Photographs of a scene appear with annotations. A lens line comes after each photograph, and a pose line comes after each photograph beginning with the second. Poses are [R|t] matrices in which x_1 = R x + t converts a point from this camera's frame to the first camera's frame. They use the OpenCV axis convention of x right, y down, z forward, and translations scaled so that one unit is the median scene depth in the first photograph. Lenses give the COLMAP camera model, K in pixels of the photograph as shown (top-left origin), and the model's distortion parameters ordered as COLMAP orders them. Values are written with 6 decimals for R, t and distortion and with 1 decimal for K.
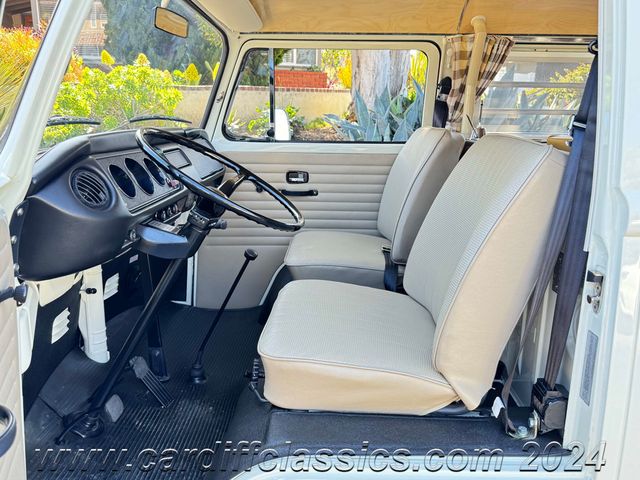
lens RADIAL K [[531.5, 0, 320.0], [0, 531.5, 240.0], [0, 0, 1]] dist [0.176019, -0.406843]
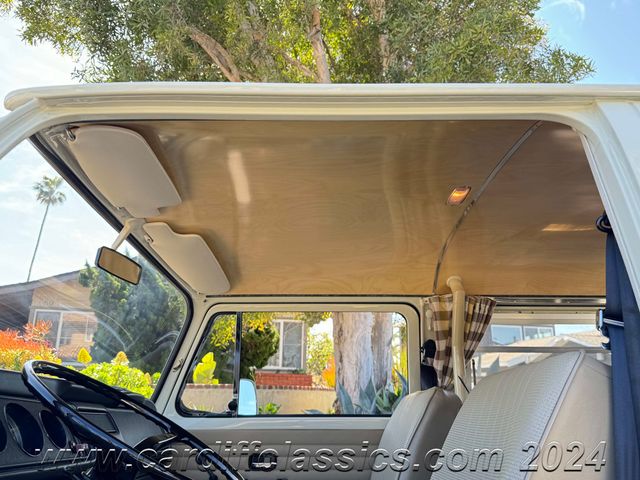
lens RADIAL K [[531.5, 0, 320.0], [0, 531.5, 240.0], [0, 0, 1]] dist [0.176019, -0.406843]
pose [[0.999661, -0.006044, 0.025342, 0.027789], [0.018550, 0.848141, -0.529446, 0.035072], [-0.018294, 0.529736, 0.847965, 0.145847]]
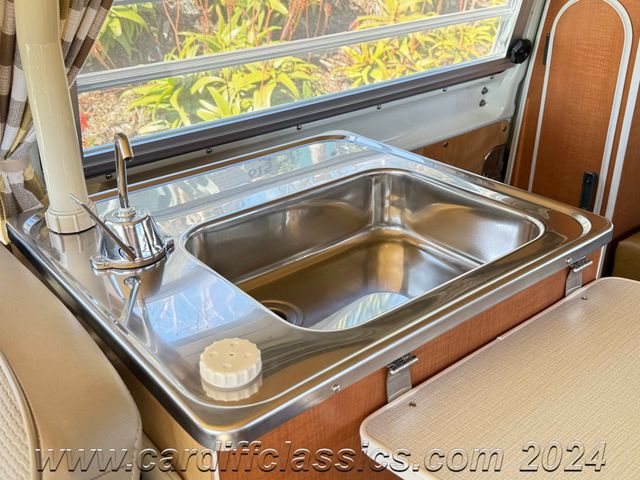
lens RADIAL K [[673.8, 0, 320.0], [0, 673.8, 240.0], [0, 0, 1]] dist [0.095174, -0.167792]
pose [[0.763772, -0.316517, 0.562556, 0.167836], [0.170343, 0.939463, 0.297309, -0.269908], [-0.622604, -0.131249, 0.771452, 0.652322]]
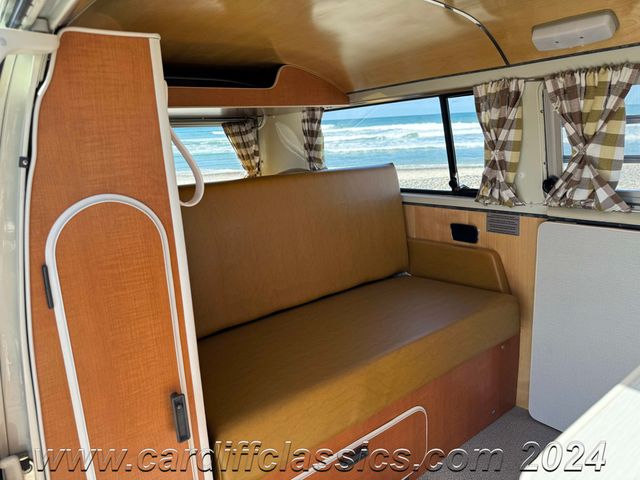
lens RADIAL K [[456.6, 0, 320.0], [0, 456.6, 240.0], [0, 0, 1]] dist [0.000480, 0.000062]
pose [[-0.629939, -0.150300, 0.761962, 0.432875], [0.216947, 0.907986, 0.358461, -0.306398], [-0.745728, 0.391115, -0.539369, 1.071599]]
